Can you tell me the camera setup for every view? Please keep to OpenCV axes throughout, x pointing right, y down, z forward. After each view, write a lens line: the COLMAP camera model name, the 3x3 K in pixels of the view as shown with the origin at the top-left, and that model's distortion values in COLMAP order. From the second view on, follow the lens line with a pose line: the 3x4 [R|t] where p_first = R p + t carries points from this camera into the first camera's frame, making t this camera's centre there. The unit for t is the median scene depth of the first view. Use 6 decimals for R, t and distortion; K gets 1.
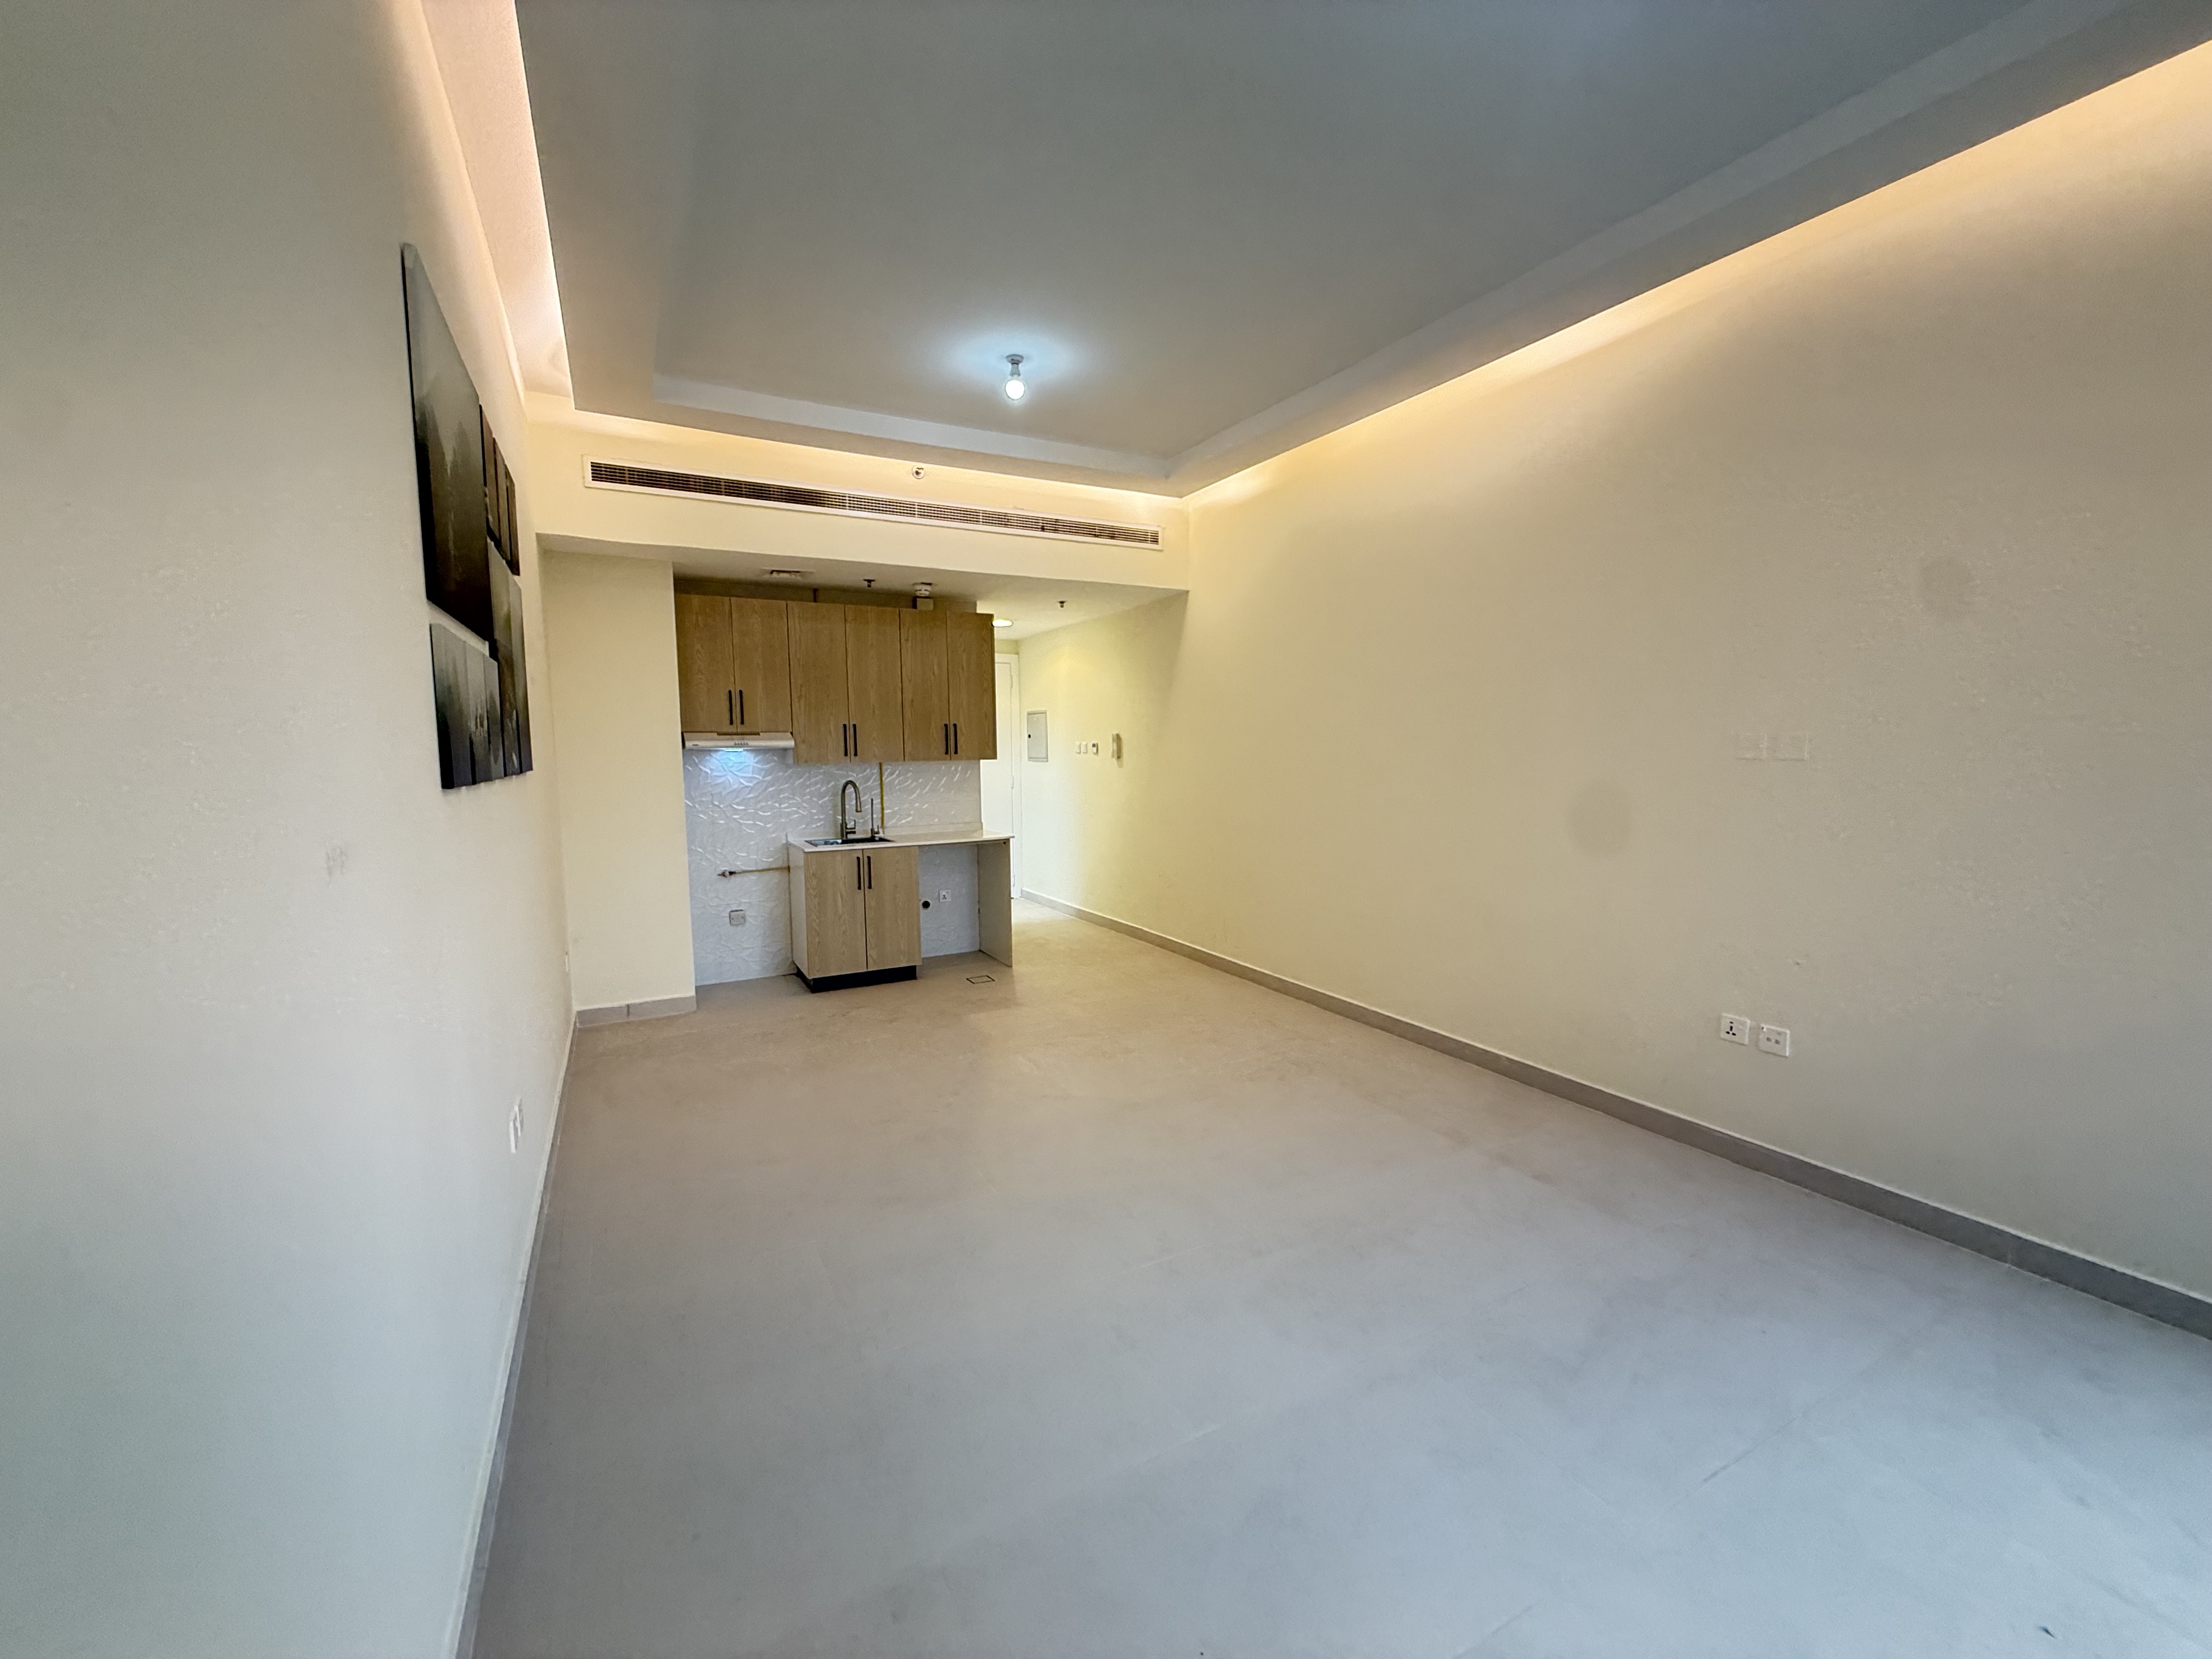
lens RADIAL K [[878.3, 0, 1102.2], [0, 878.3, 828.4], [0, 0, 1]] dist [-0.000689, 0.000226]
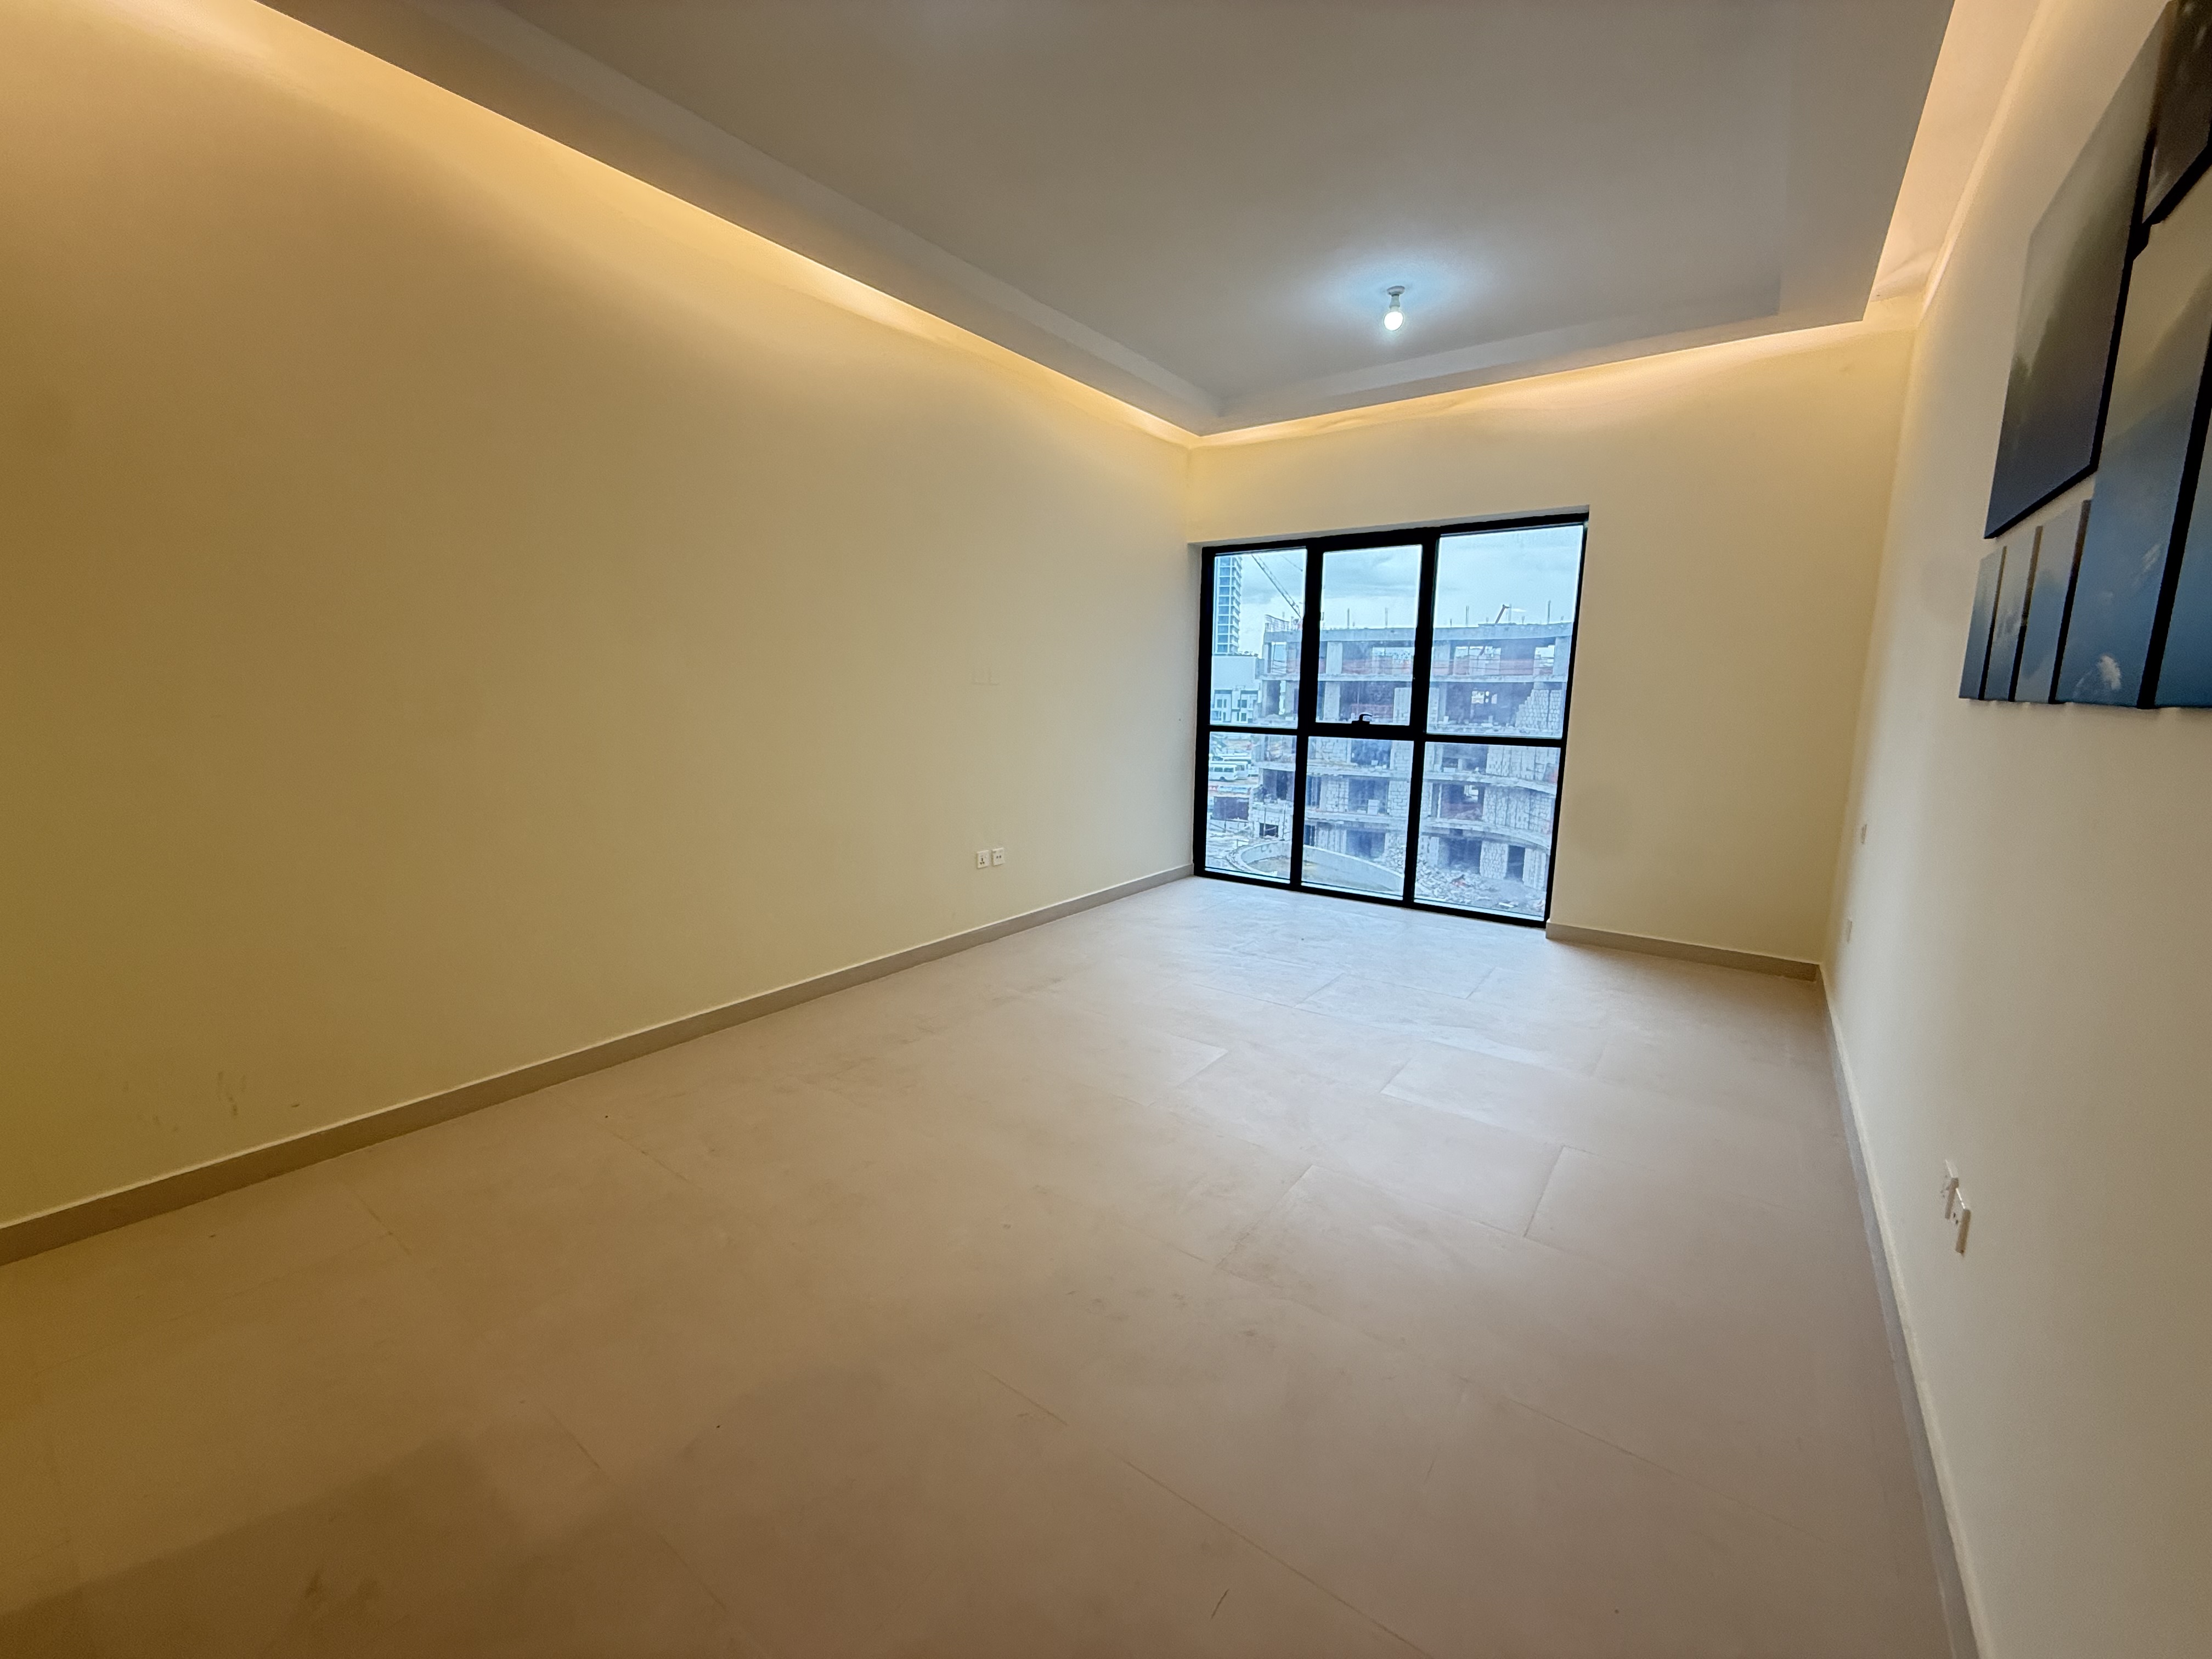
lens RADIAL K [[878.3, 0, 1102.2], [0, 878.3, 828.4], [0, 0, 1]] dist [-0.000689, 0.000226]
pose [[-0.418938, -0.144145, 0.896501, -0.423316], [0.080161, 0.977593, 0.194643, -0.061965], [-0.904470, 0.153408, -0.397996, 0.802520]]
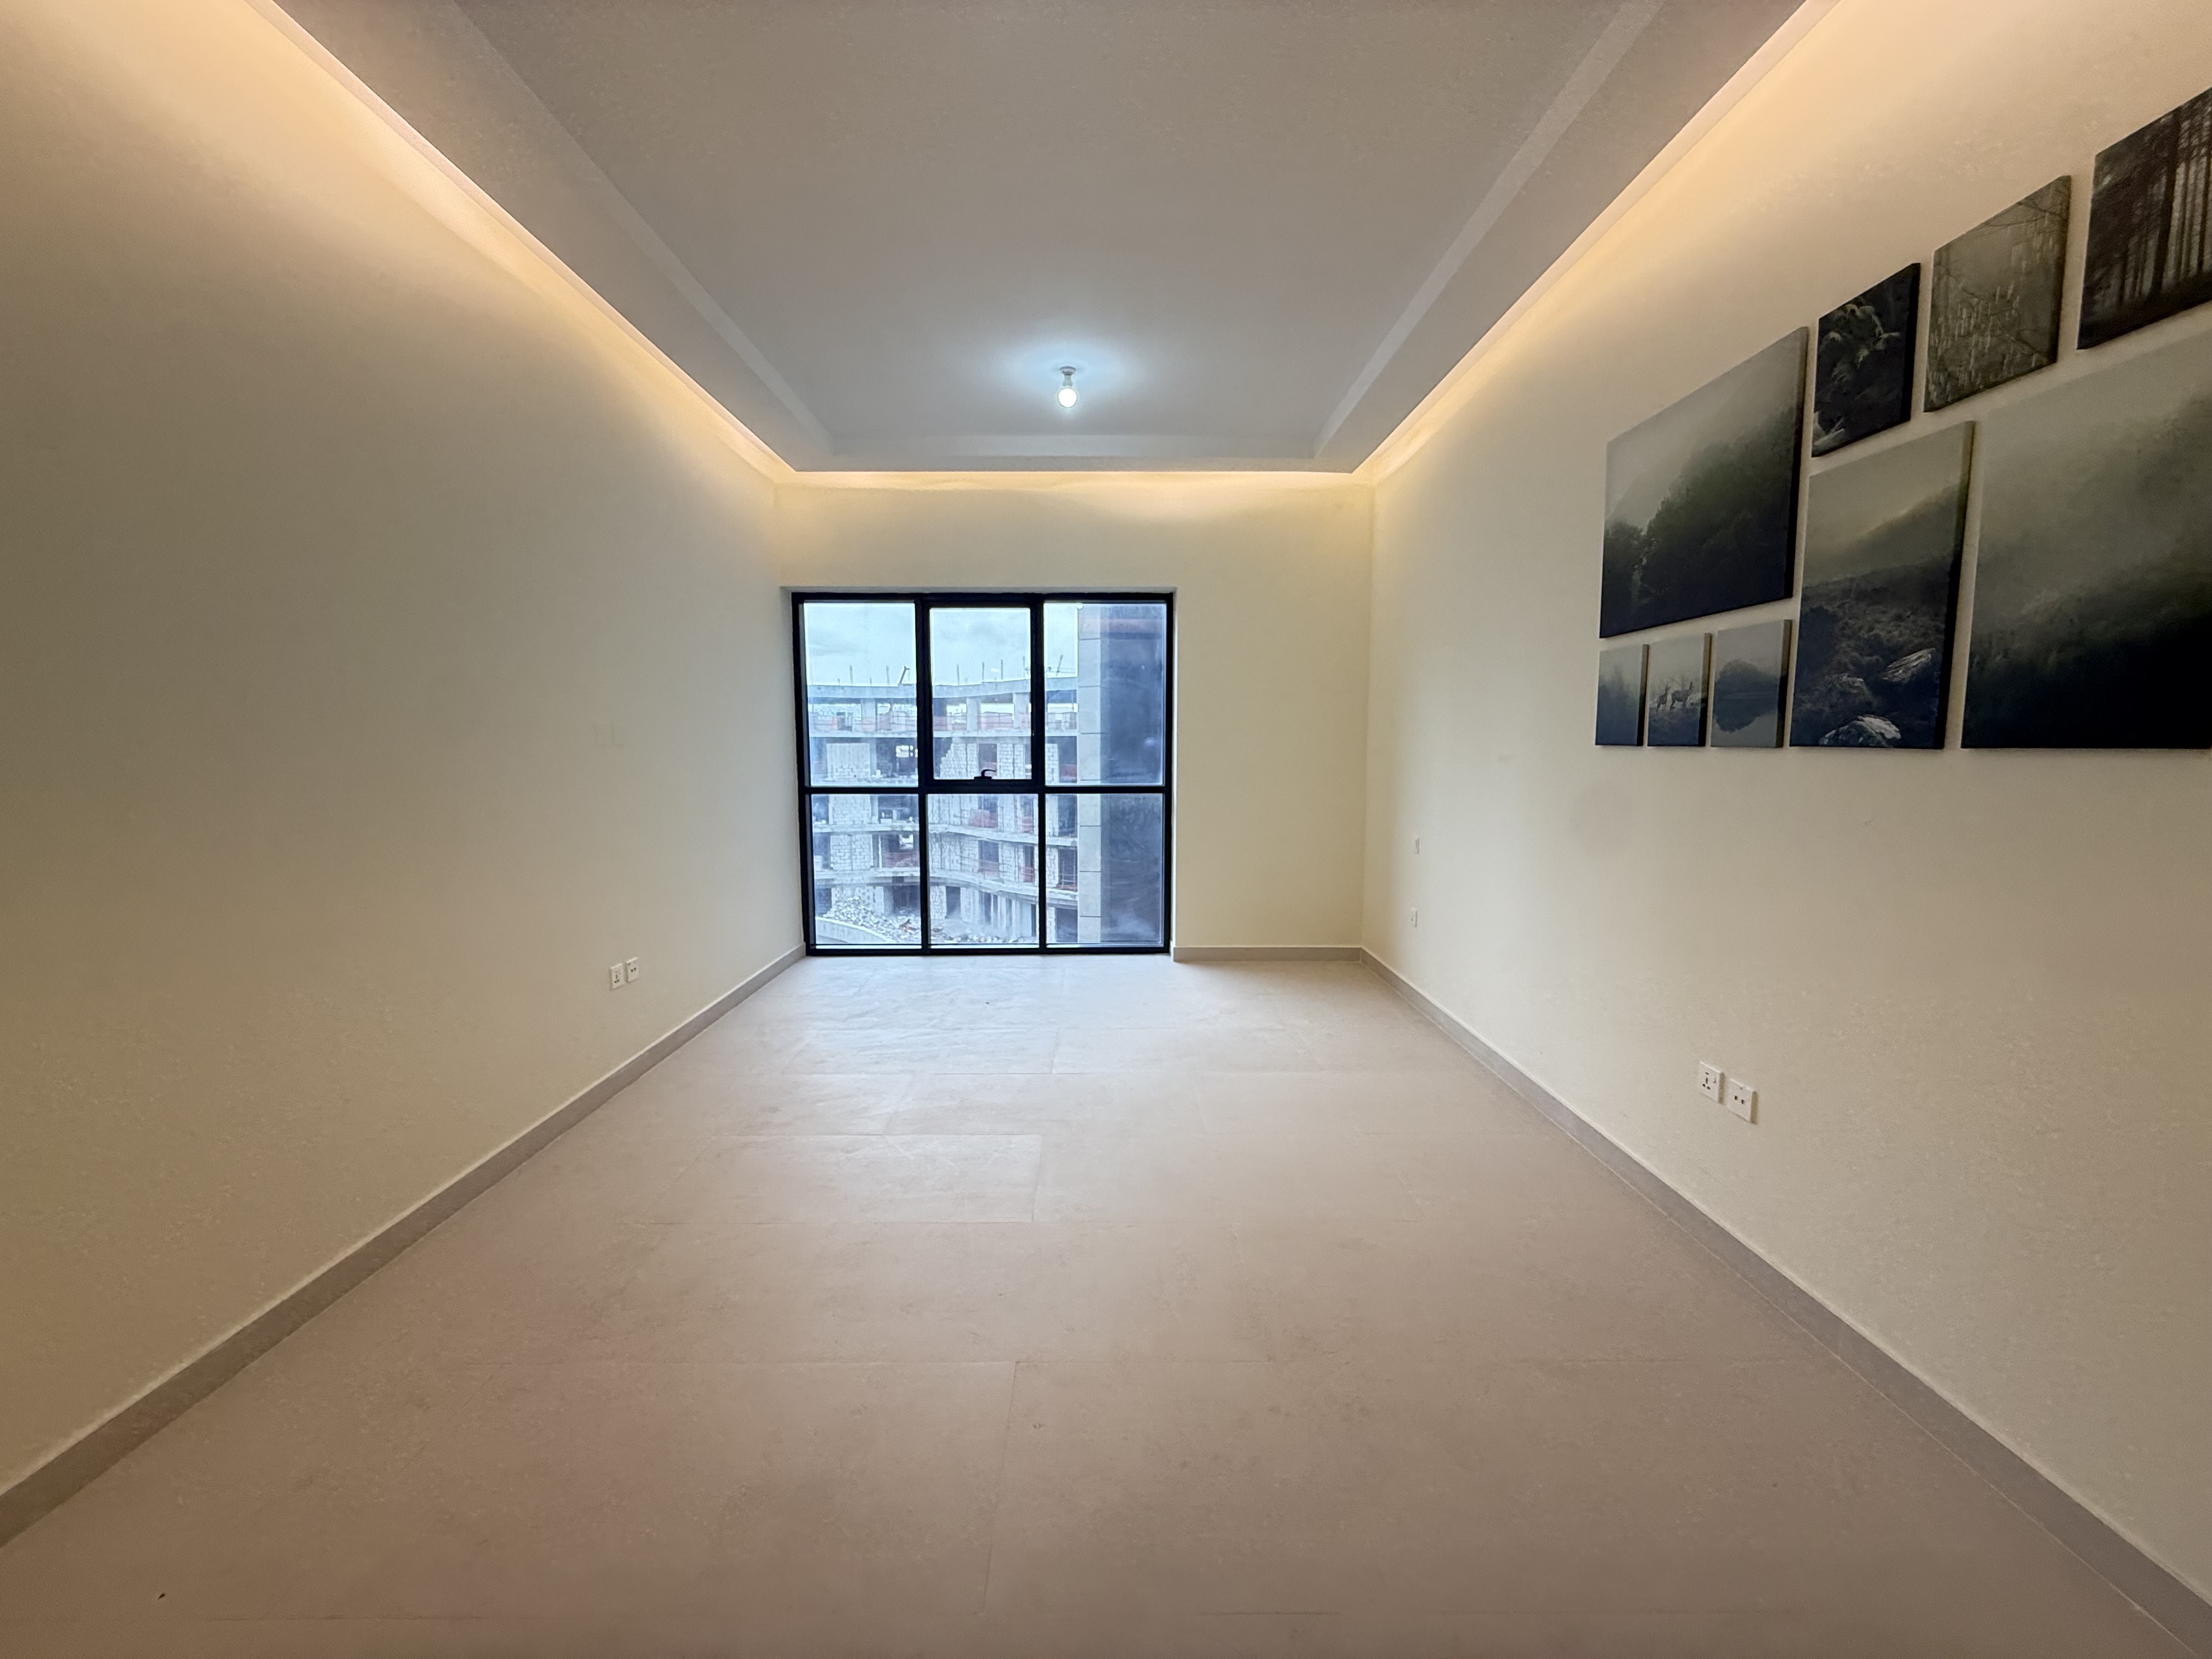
lens RADIAL K [[878.3, 0, 1102.2], [0, 878.3, 828.4], [0, 0, 1]] dist [-0.000689, 0.000226]
pose [[-0.878699, -0.036831, 0.475953, -0.224080], [0.055105, 0.982529, 0.177767, -0.076991], [-0.474185, 0.182431, -0.861318, 0.939612]]
